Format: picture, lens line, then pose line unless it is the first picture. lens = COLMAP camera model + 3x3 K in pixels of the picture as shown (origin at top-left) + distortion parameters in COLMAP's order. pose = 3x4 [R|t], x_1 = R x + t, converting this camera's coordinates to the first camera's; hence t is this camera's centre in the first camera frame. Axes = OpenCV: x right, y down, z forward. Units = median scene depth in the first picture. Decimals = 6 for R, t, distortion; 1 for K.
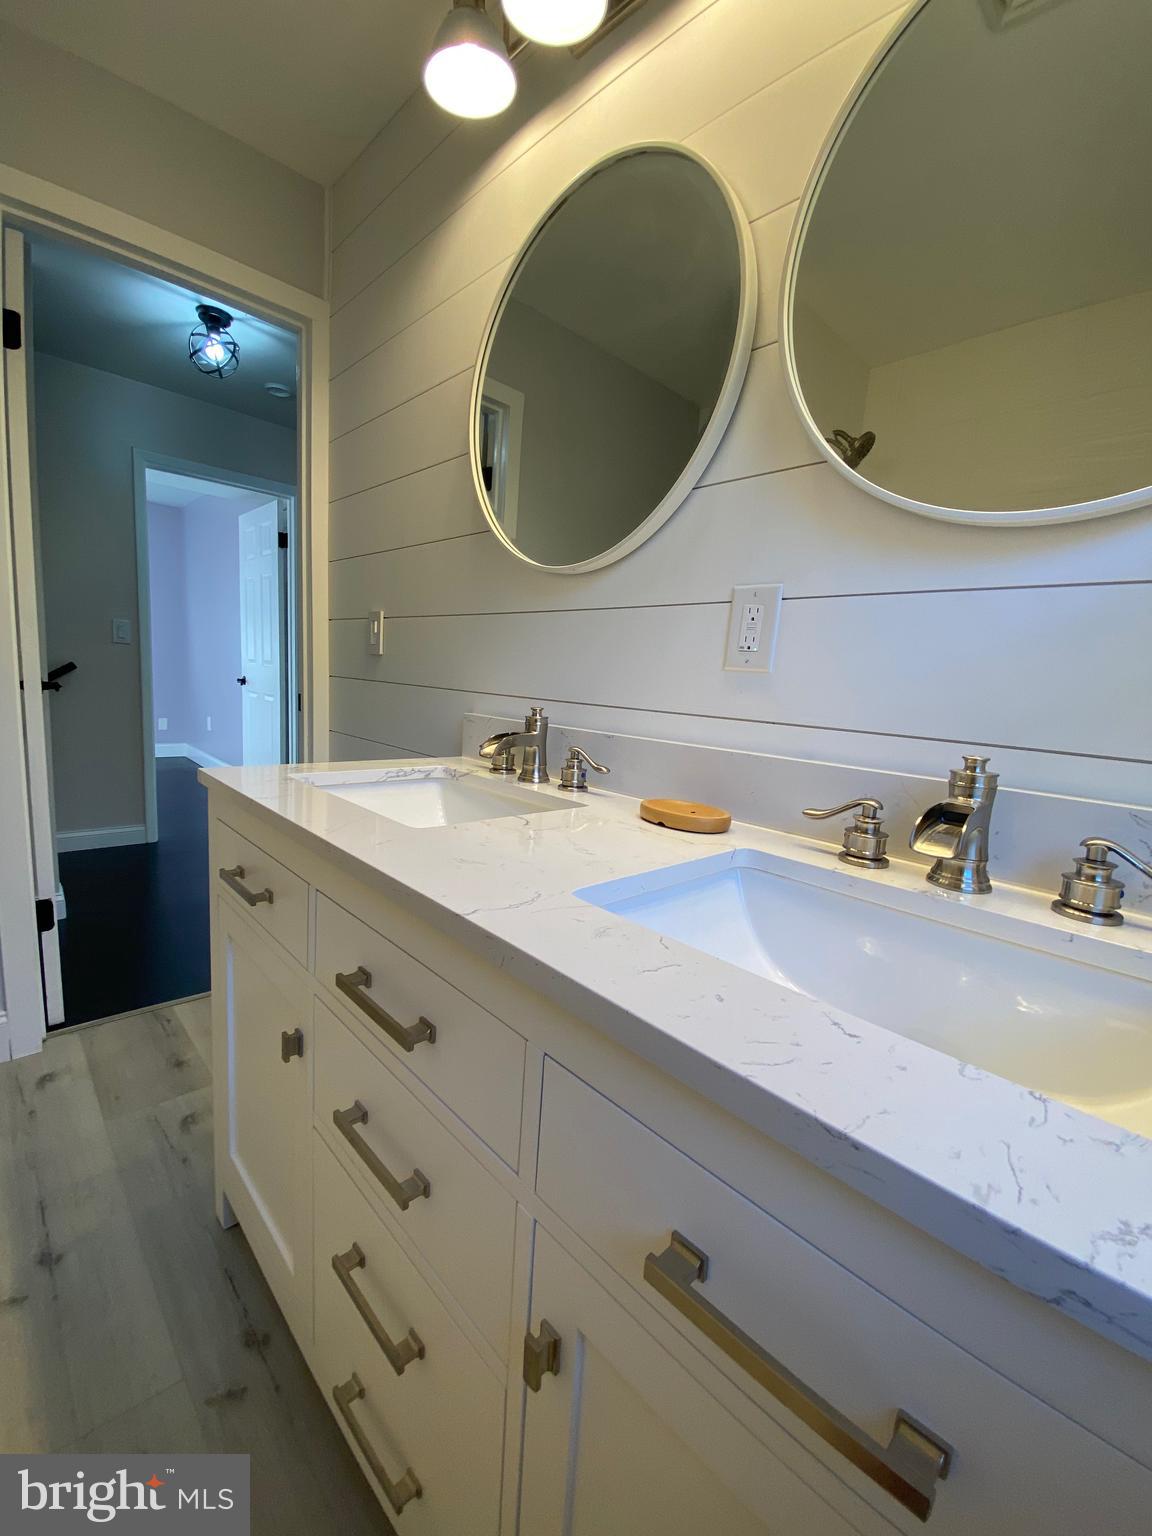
lens RADIAL K [[623.3, 0, 575.7], [0, 623.3, 773.9], [0, 0, 1]] dist [0.001433, 0.000020]
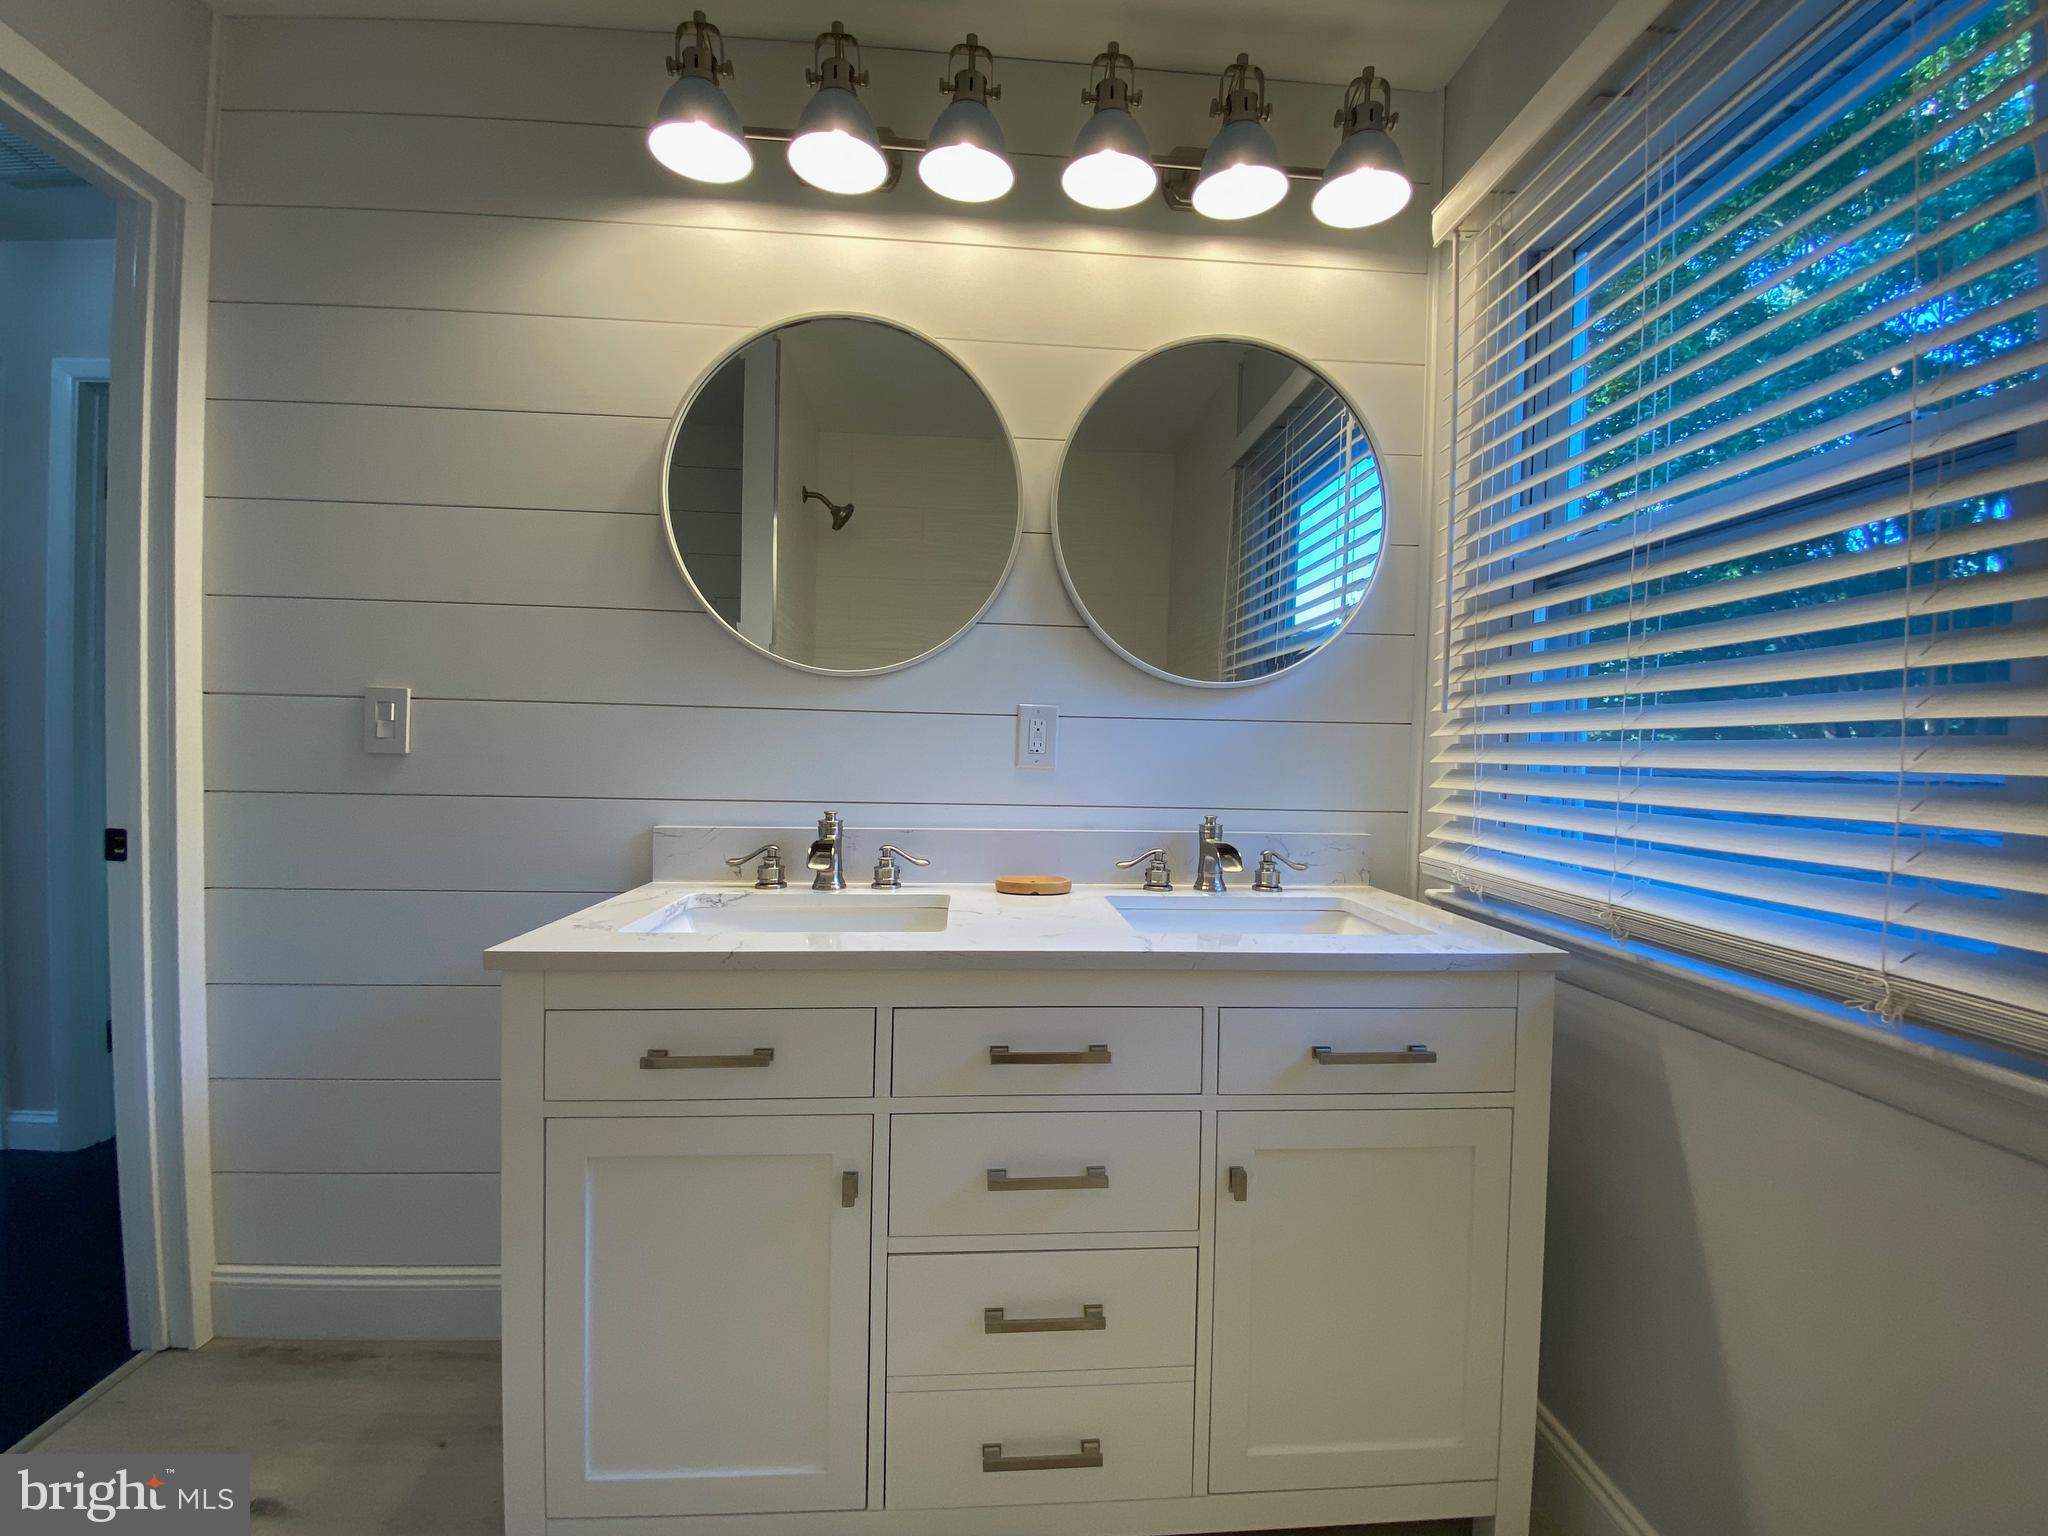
lens RADIAL K [[831.0, 0, 1024.0], [0, 831.0, 768.0], [0, 0, 1]] dist [0.001433, 0.000020]
pose [[0.630043, -0.073489, 0.773075, -1.077231], [0.134579, 0.990782, -0.015495, -0.139140], [-0.764810, 0.113802, 0.634125, -0.090070]]
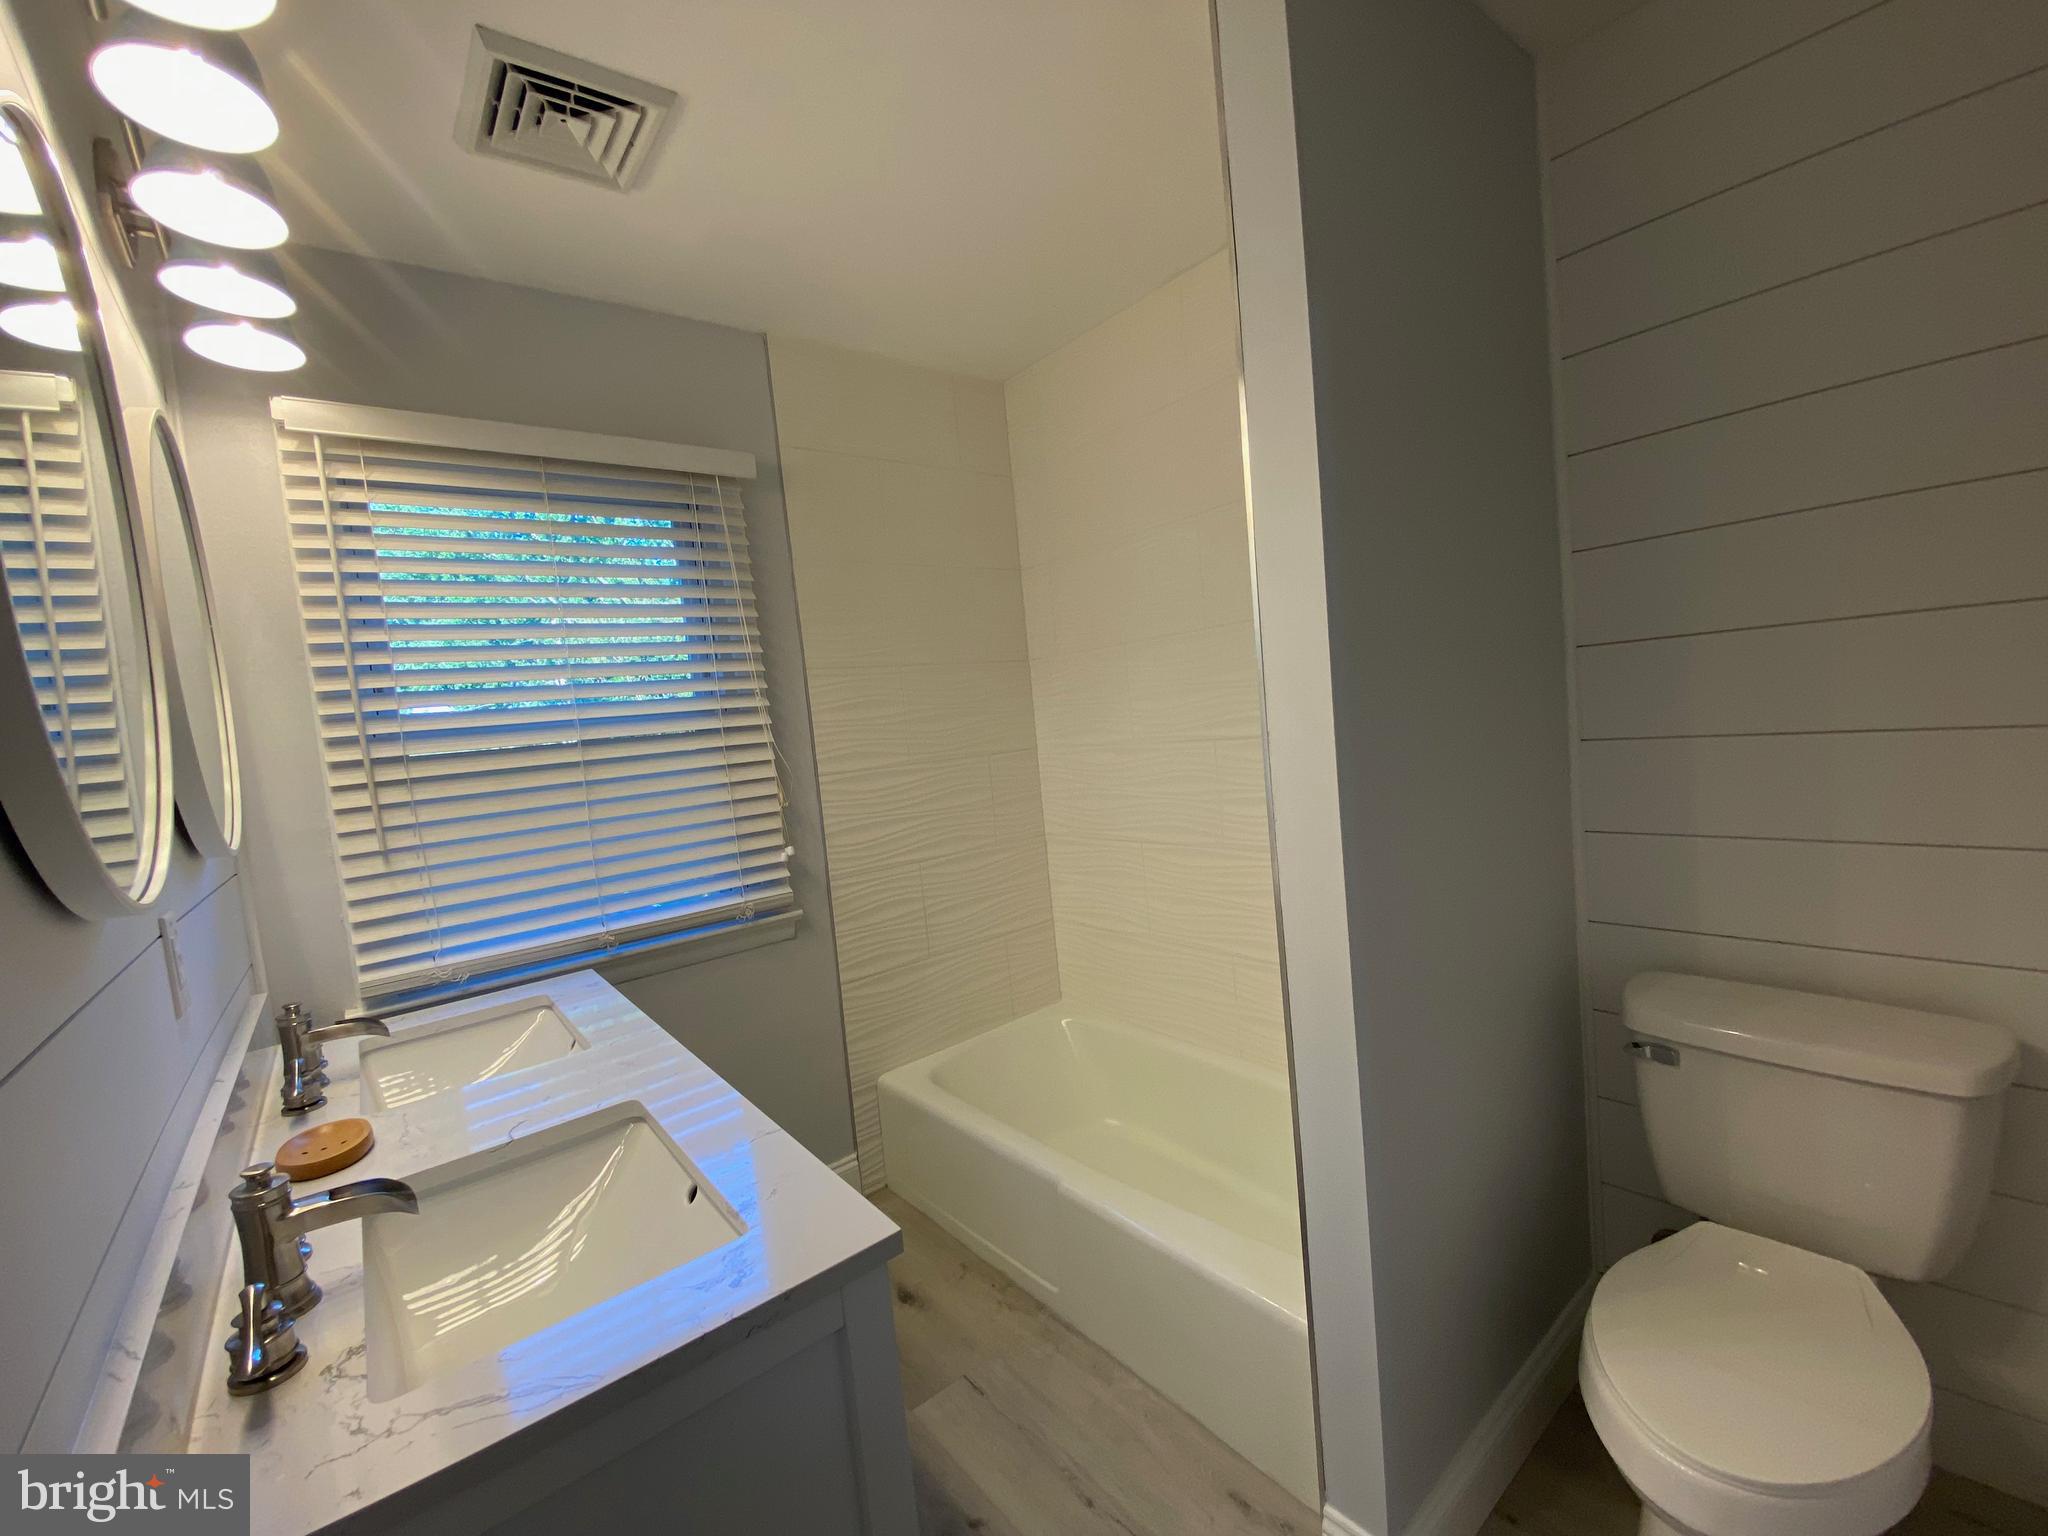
lens RADIAL K [[831.0, 0, 1024.0], [0, 831.0, 768.0], [0, 0, 1]] dist [0.001433, 0.000020]
pose [[-0.997281, 0.024991, 0.069329, -0.897196], [0.039244, 0.976357, 0.212573, -0.655793], [-0.062378, 0.214715, -0.974683, 1.889334]]
